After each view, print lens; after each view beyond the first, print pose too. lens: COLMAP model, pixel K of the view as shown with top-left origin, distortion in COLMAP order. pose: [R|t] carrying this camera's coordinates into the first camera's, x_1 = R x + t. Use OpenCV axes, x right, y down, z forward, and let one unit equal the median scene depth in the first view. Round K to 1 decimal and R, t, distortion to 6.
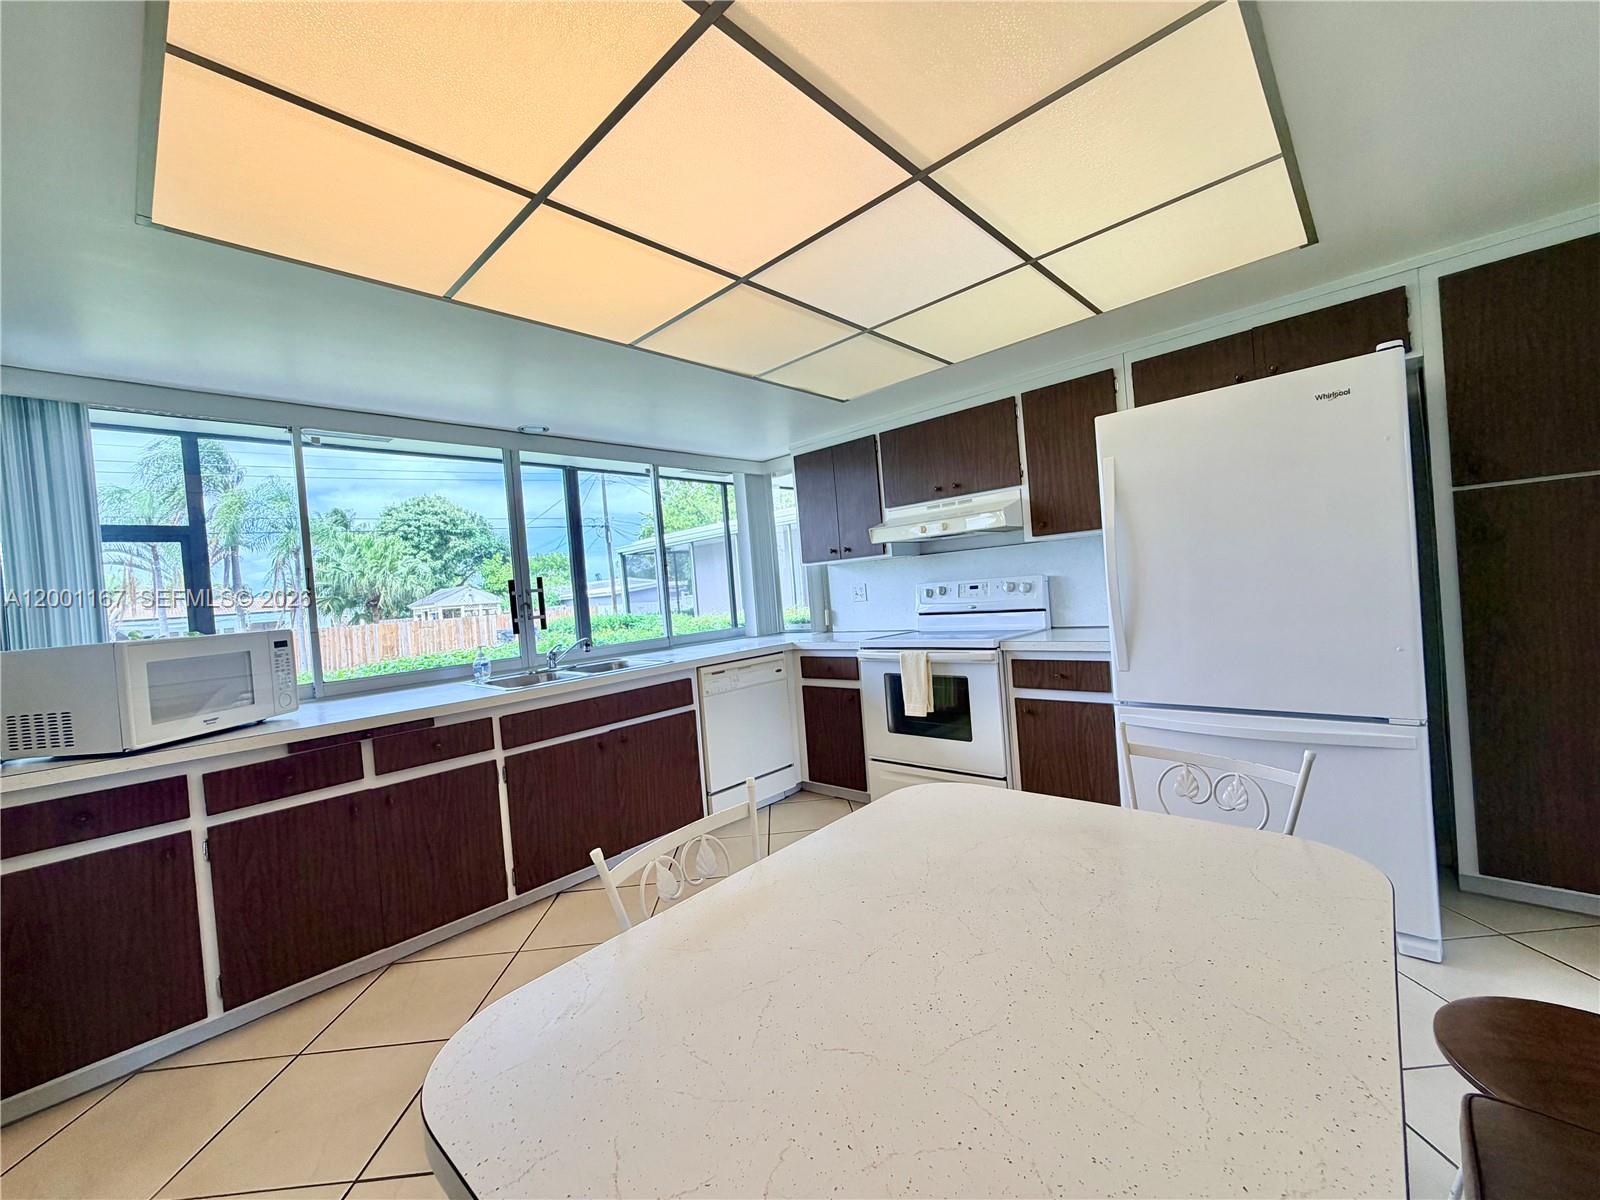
lens RADIAL K [[639.9, 0, 796.4], [0, 639.9, 597.3], [0, 0, 1]] dist [0.000774, -0.000633]
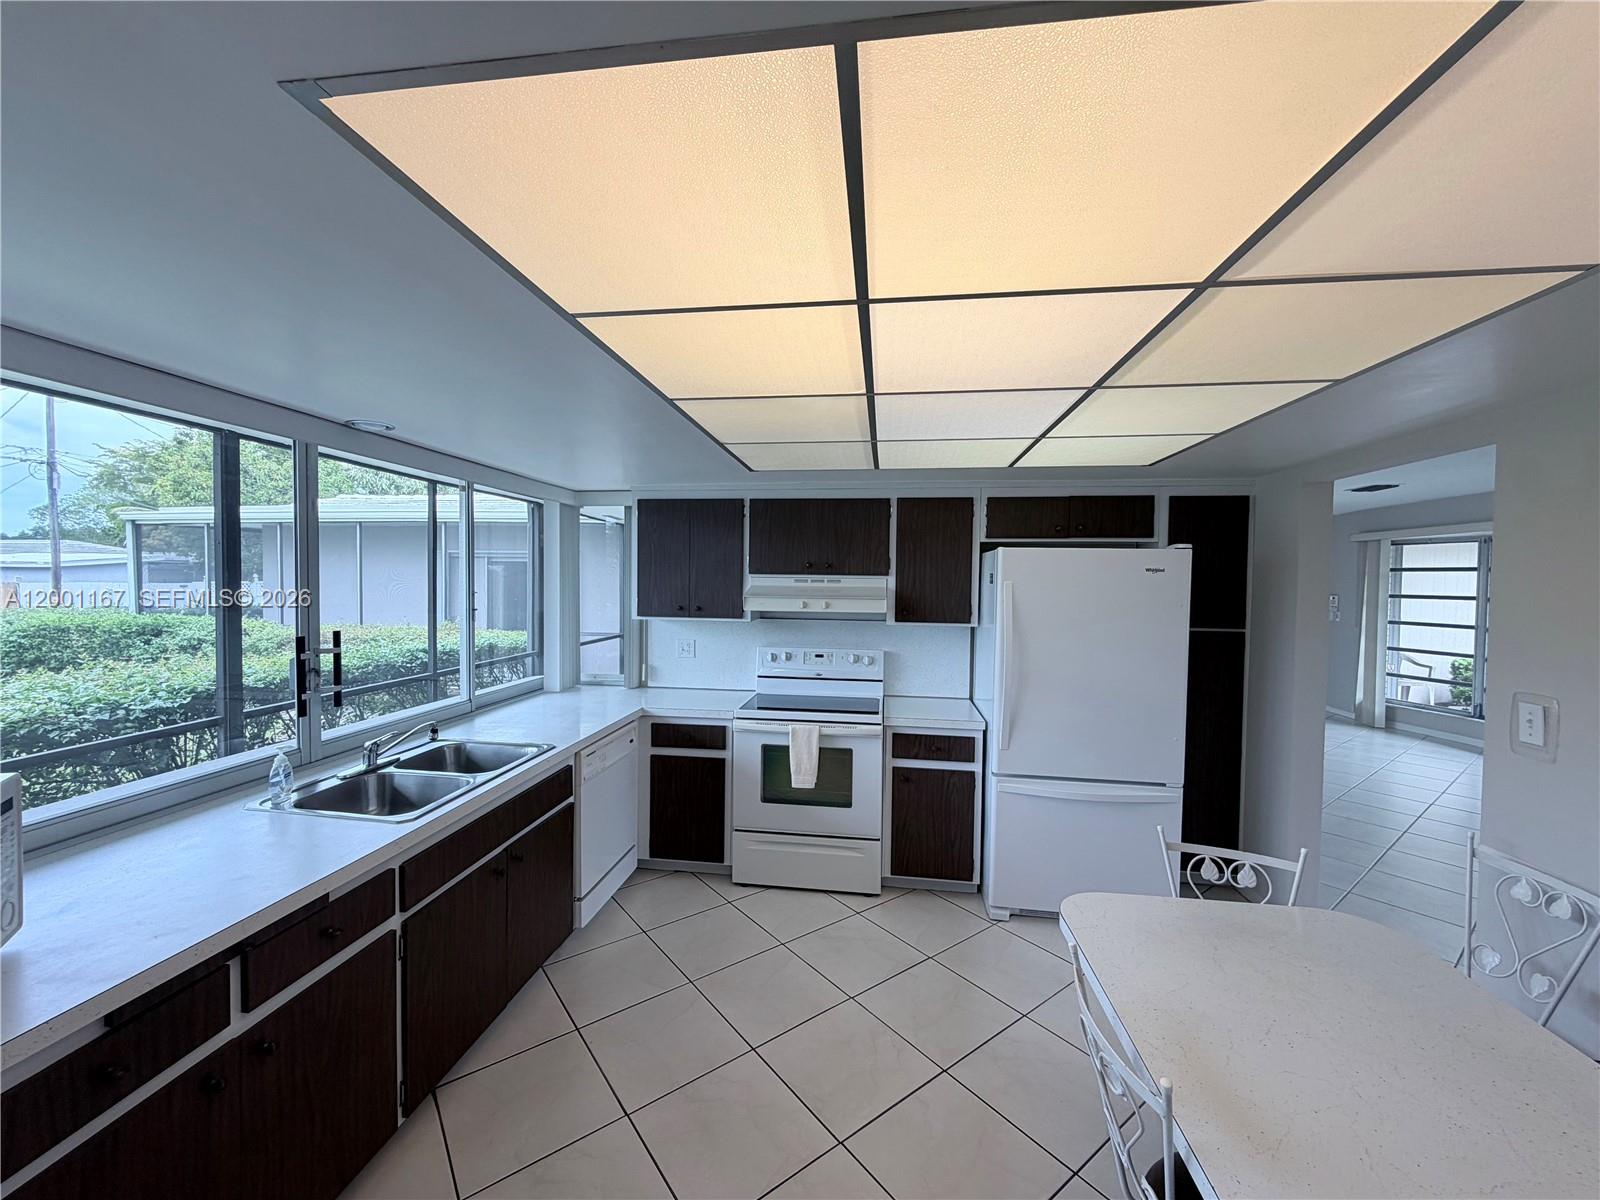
lens RADIAL K [[639.9, 0, 792.6], [0, 639.9, 599.7], [0, 0, 1]] dist [0.000774, -0.000633]
pose [[0.812282, 0.071042, 0.578922, -0.410872], [-0.071042, 0.997215, -0.022693, -0.086096], [-0.578922, -0.022695, 0.815067, 0.149942]]
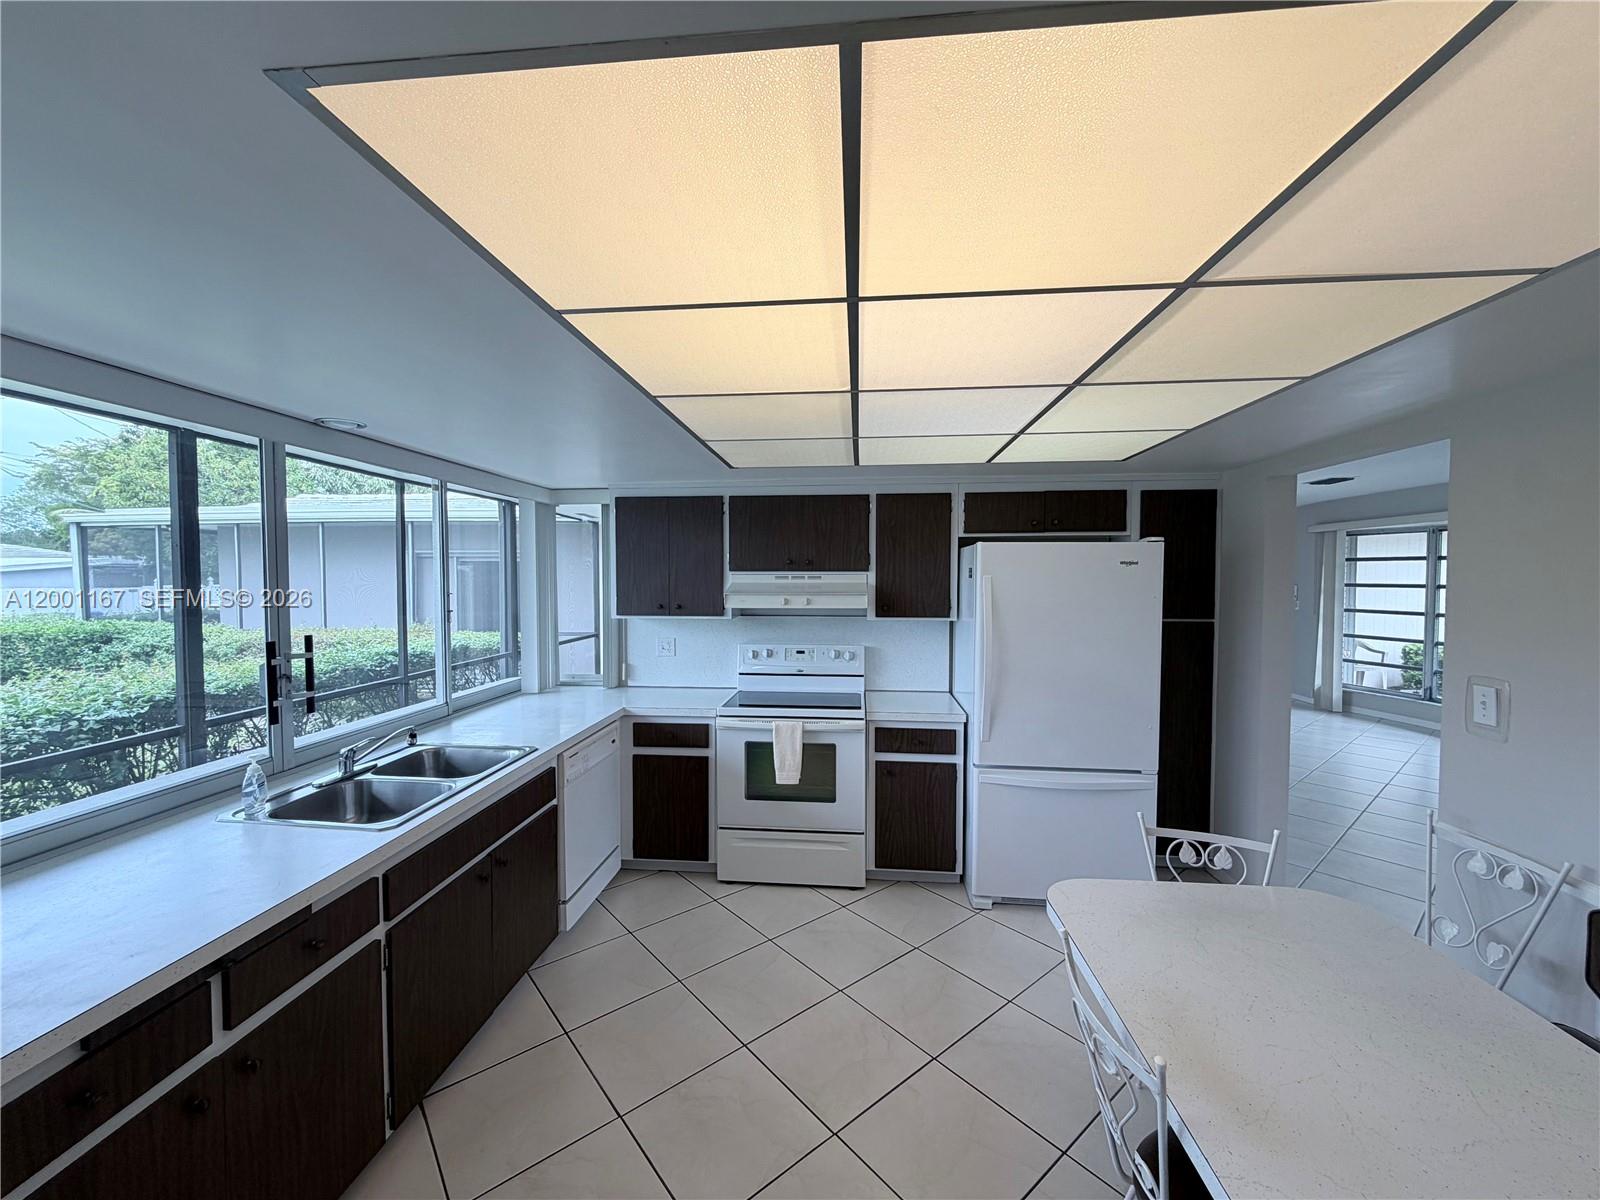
lens RADIAL K [[639.9, 0, 792.8], [0, 639.9, 599.7], [0, 0, 1]] dist [0.000774, -0.000633]
pose [[0.788464, 0.056562, 0.612474, -0.420991], [-0.056449, 0.998215, -0.019515, -0.086013], [-0.612485, -0.019186, 0.790250, 0.156215]]
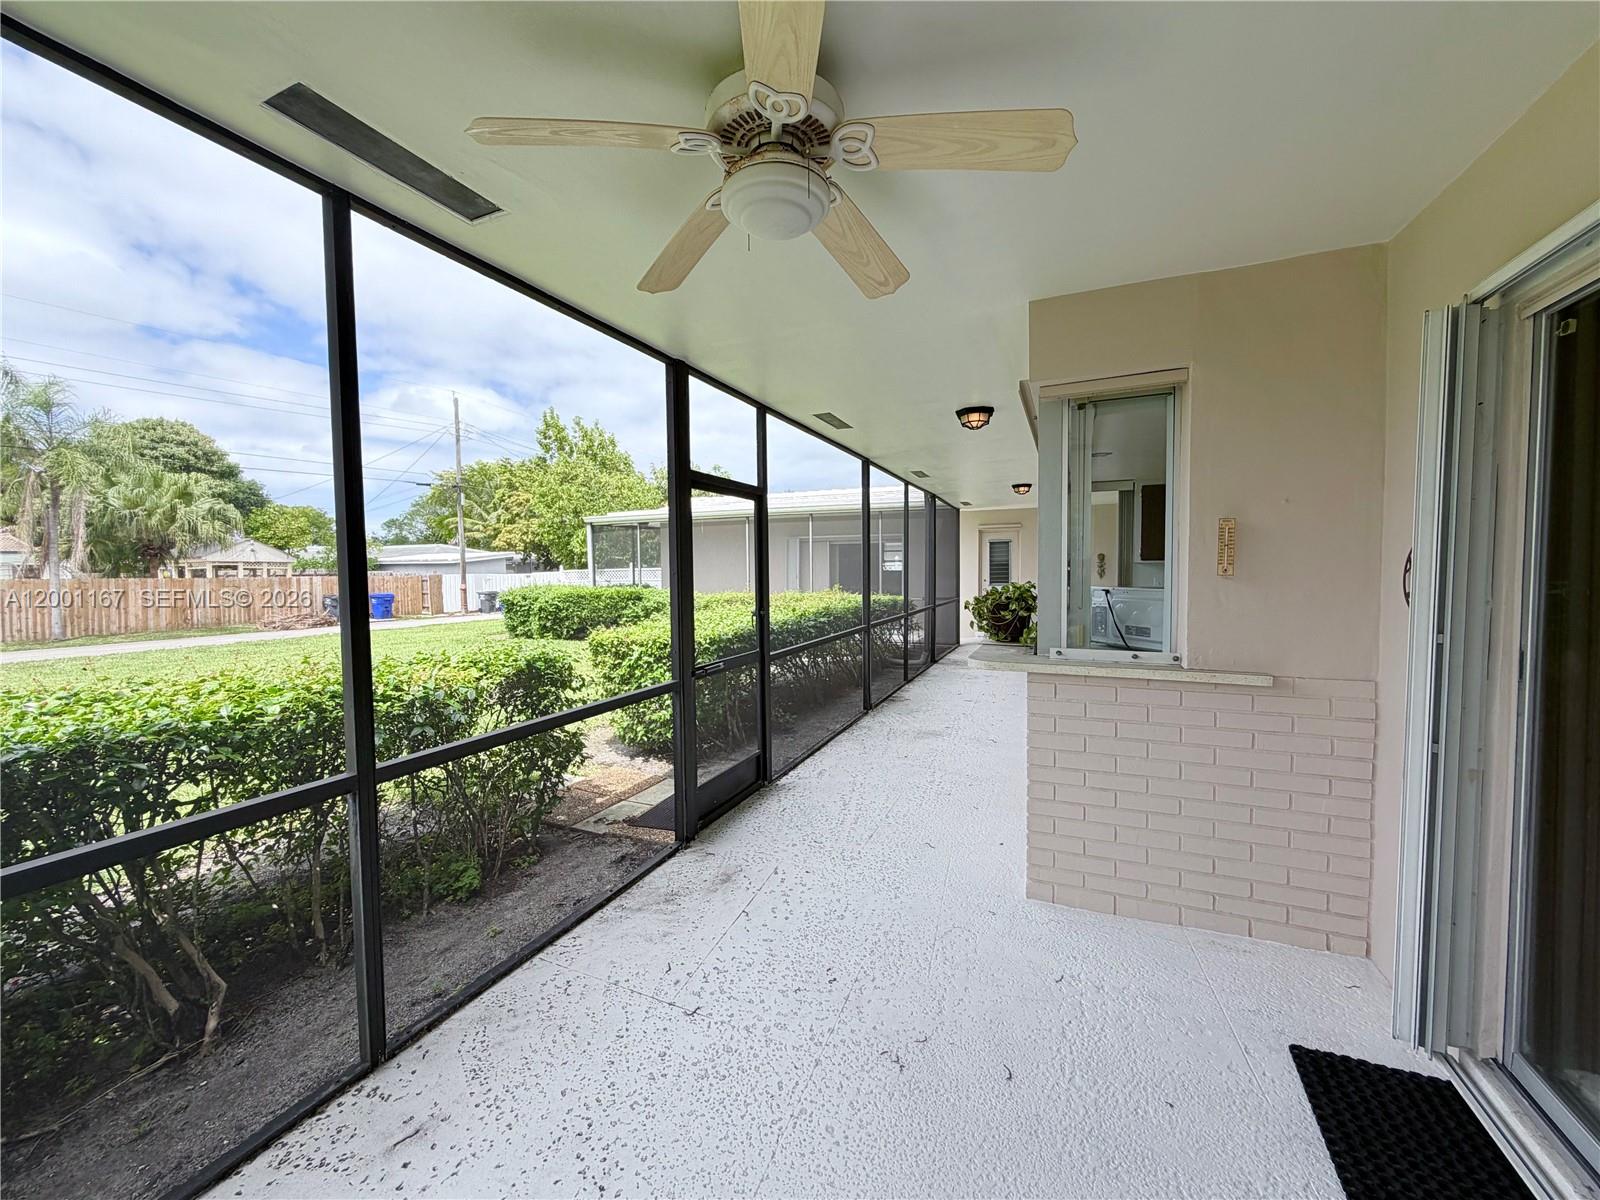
lens RADIAL K [[639.9, 0, 792.3], [0, 639.9, 600.6], [0, 0, 1]] dist [0.000774, -0.000633]
pose [[0.941148, 0.054716, 0.333536, -1.299511], [-0.062604, 0.997955, 0.012938, 0.066639], [-0.332146, -0.033058, 0.942649, -0.037525]]
